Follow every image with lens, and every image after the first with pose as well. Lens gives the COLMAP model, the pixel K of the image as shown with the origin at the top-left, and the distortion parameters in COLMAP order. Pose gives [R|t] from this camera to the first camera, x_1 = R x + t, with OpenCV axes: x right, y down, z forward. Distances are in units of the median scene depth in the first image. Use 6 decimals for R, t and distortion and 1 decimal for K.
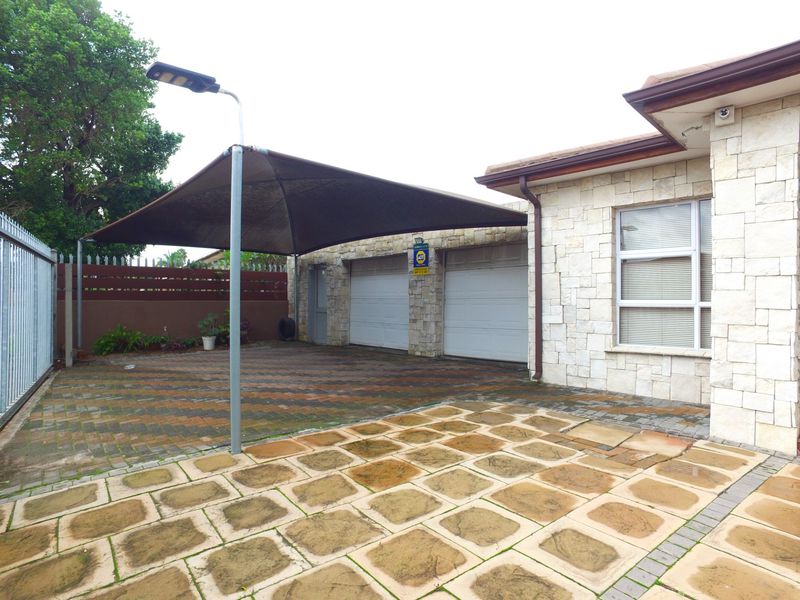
lens RADIAL K [[469.6, 0, 399.5], [0, 469.6, 293.8], [0, 0, 1]] dist [-0.116590, 0.075387]
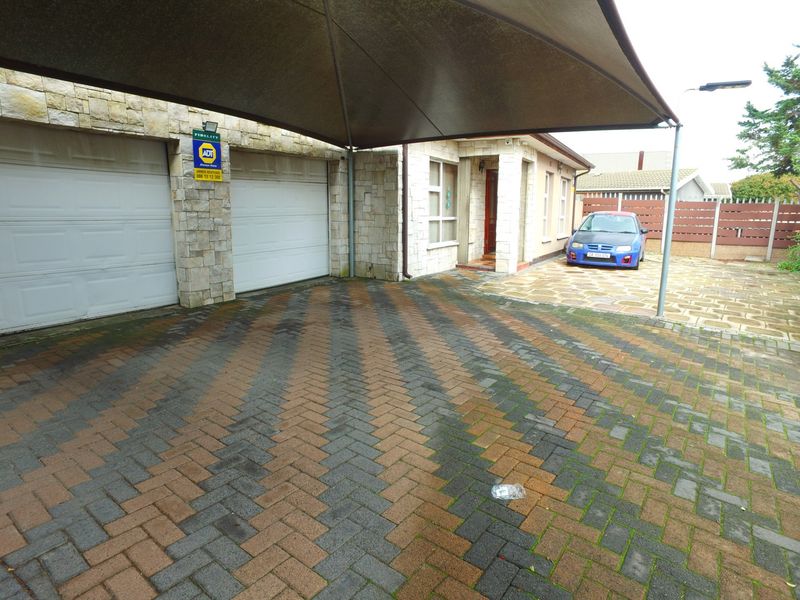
lens RADIAL K [[469.6, 0, 404.2], [0, 469.6, 296.0], [0, 0, 1]] dist [-0.116590, 0.075387]
pose [[-0.266053, -0.174097, 0.948107, -1.071148], [-0.017140, 0.984254, 0.175925, 0.000026], [-0.963806, 0.030555, -0.264847, 1.498200]]
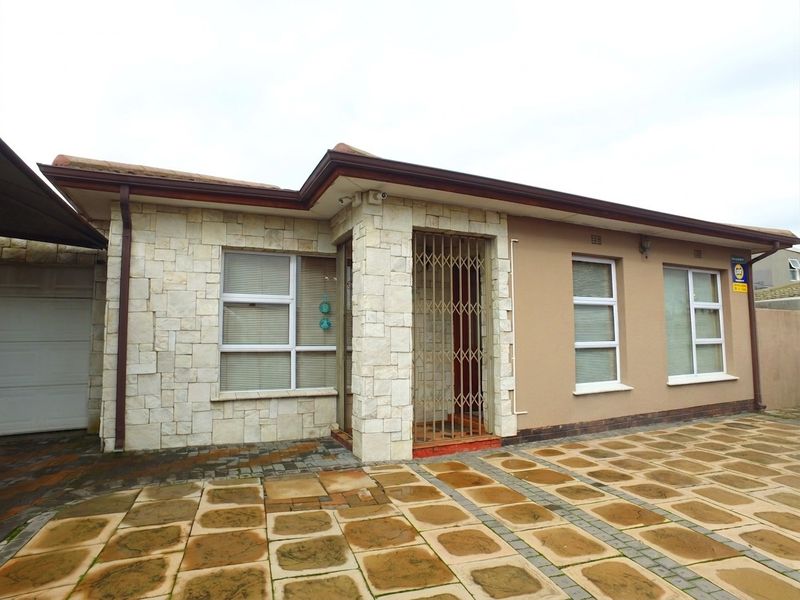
lens RADIAL K [[469.6, 0, 397.2], [0, 469.6, 291.8], [0, 0, 1]] dist [-0.116590, 0.075387]
pose [[0.332523, 0.091363, 0.938659, -0.302779], [-0.006505, 0.995495, -0.094591, -0.007438], [-0.943073, 0.025348, 0.331619, 0.342773]]
